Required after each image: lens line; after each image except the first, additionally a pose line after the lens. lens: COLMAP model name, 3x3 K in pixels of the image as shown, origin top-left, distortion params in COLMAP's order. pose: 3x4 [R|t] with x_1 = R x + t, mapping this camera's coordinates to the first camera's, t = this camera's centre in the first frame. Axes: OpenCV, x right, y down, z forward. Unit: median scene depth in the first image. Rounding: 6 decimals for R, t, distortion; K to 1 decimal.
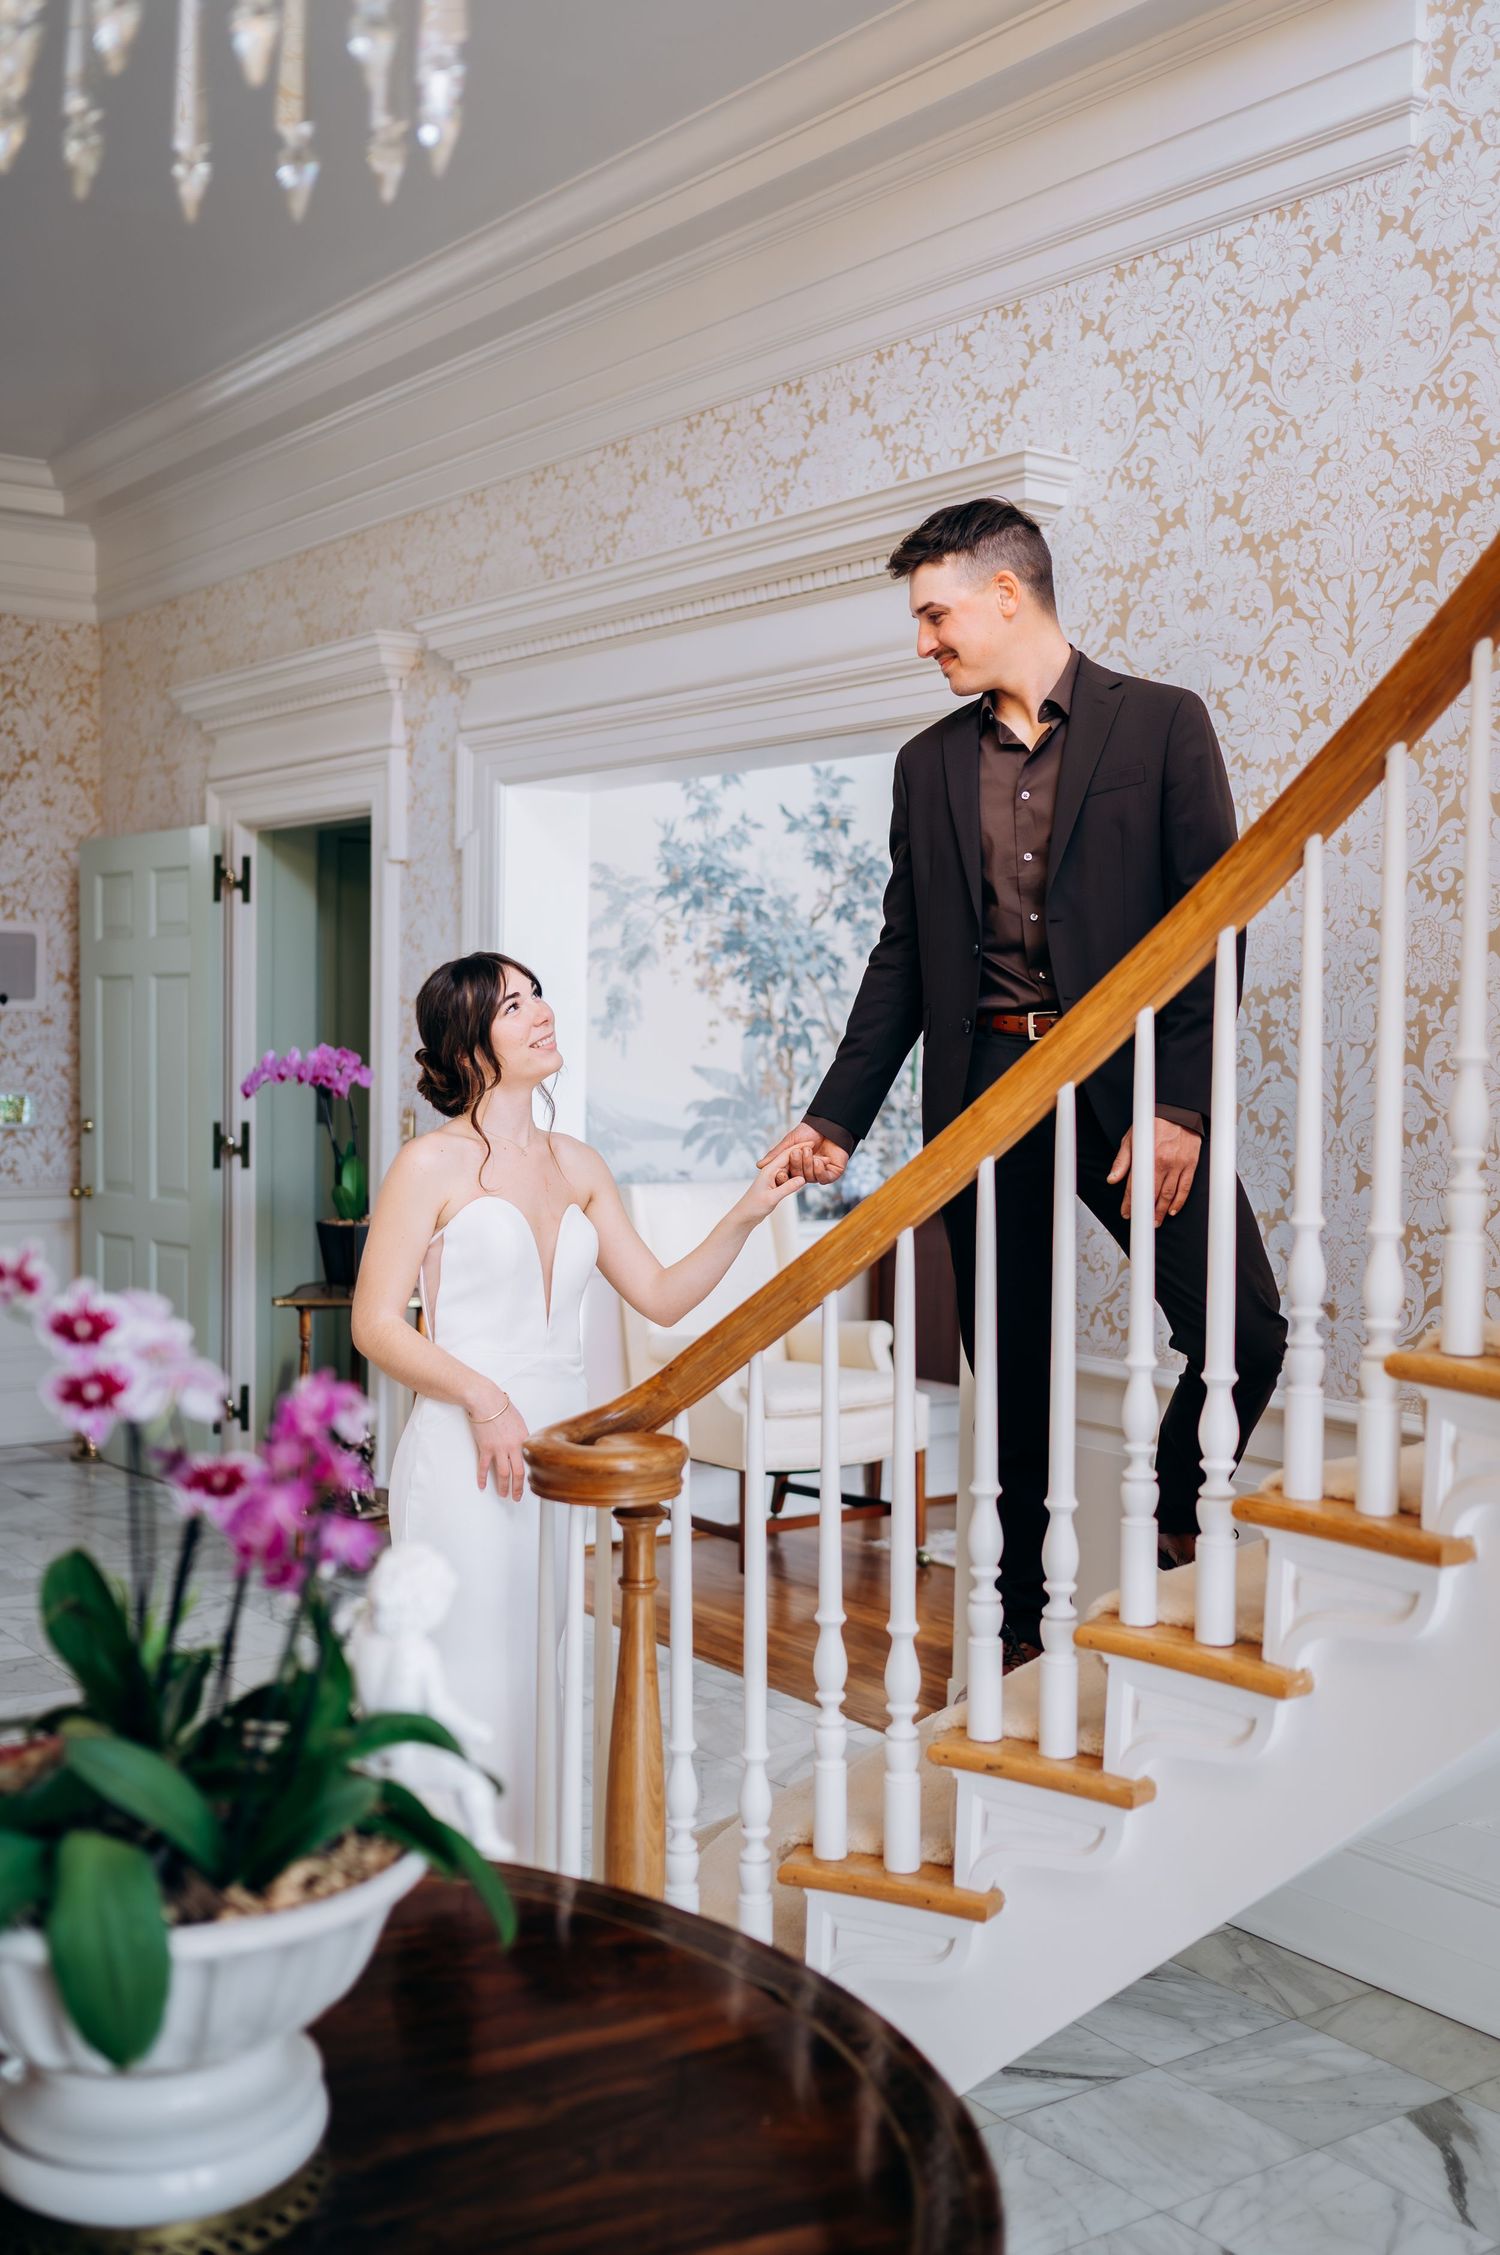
lens RADIAL K [[2303.5, 0, 804.4], [0, 2303.5, 1133.3], [0, 0, 1]] dist [0.214483, -0.596276]
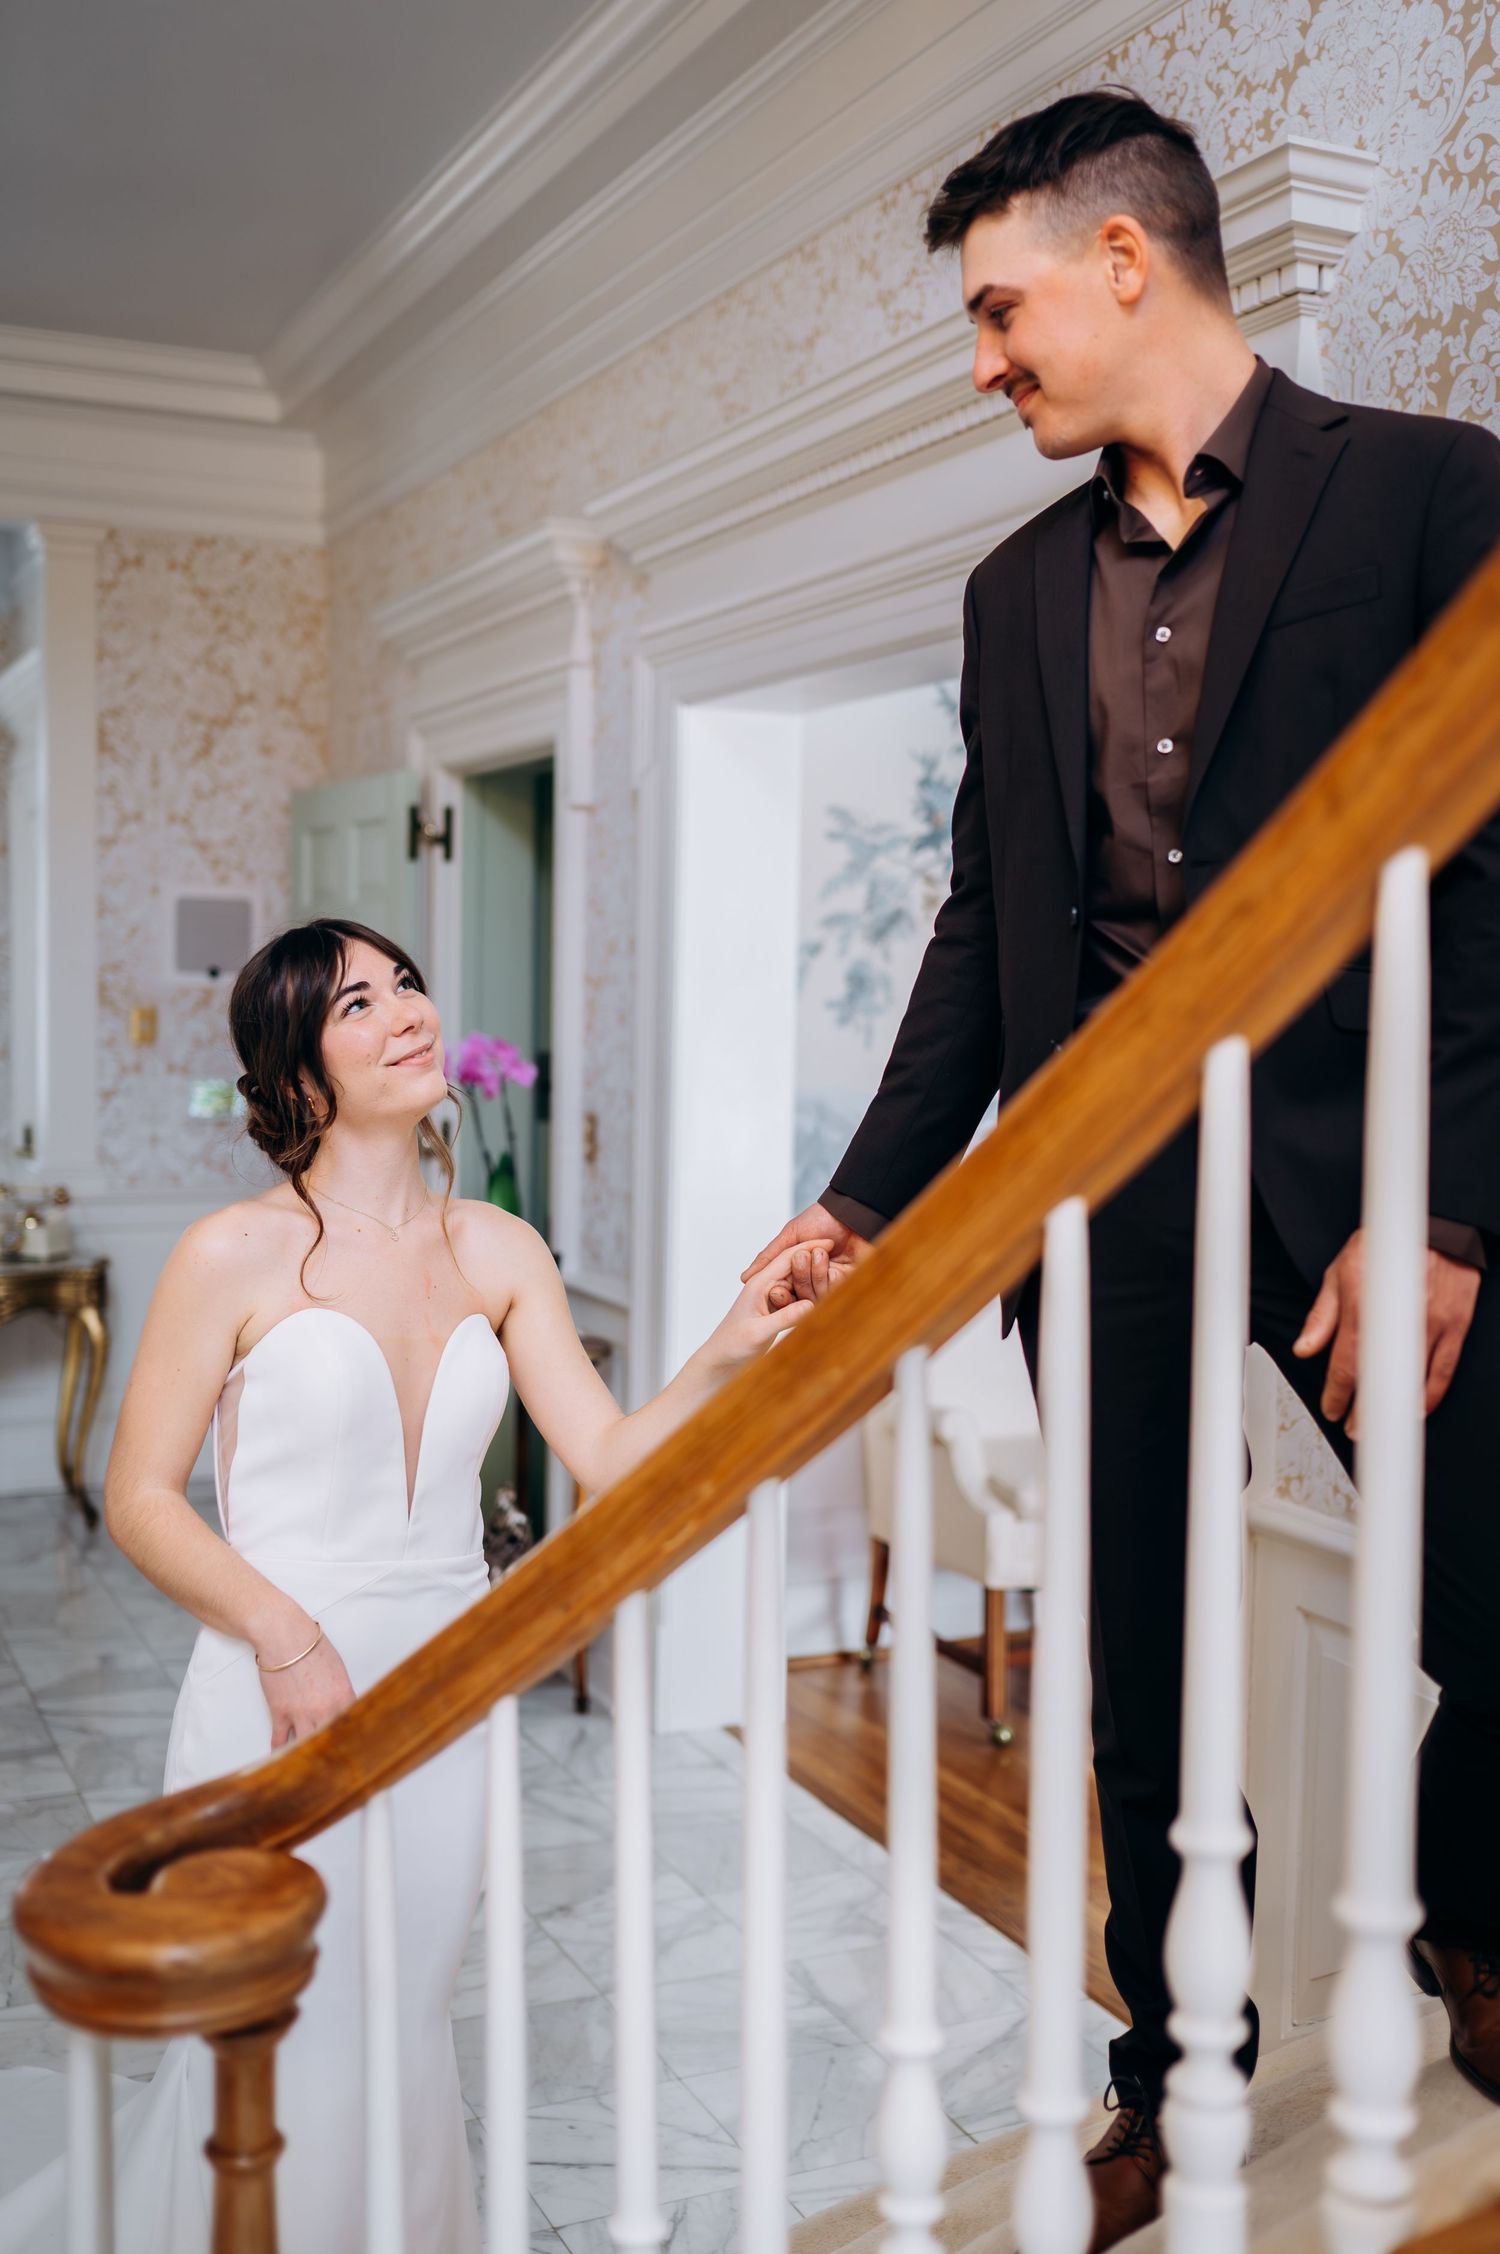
lens RADIAL K [[2292.4, 0, 800.4], [0, 2292.4, 1126.0], [0, 0, 1]] dist [-0.000832, 0.007313]
pose [[0.978949, 0.021321, -0.202988, 0.095442], [-0.018968, 0.999729, 0.013532, -0.027105], [0.203222, -0.009397, 0.979088, 0.347899]]
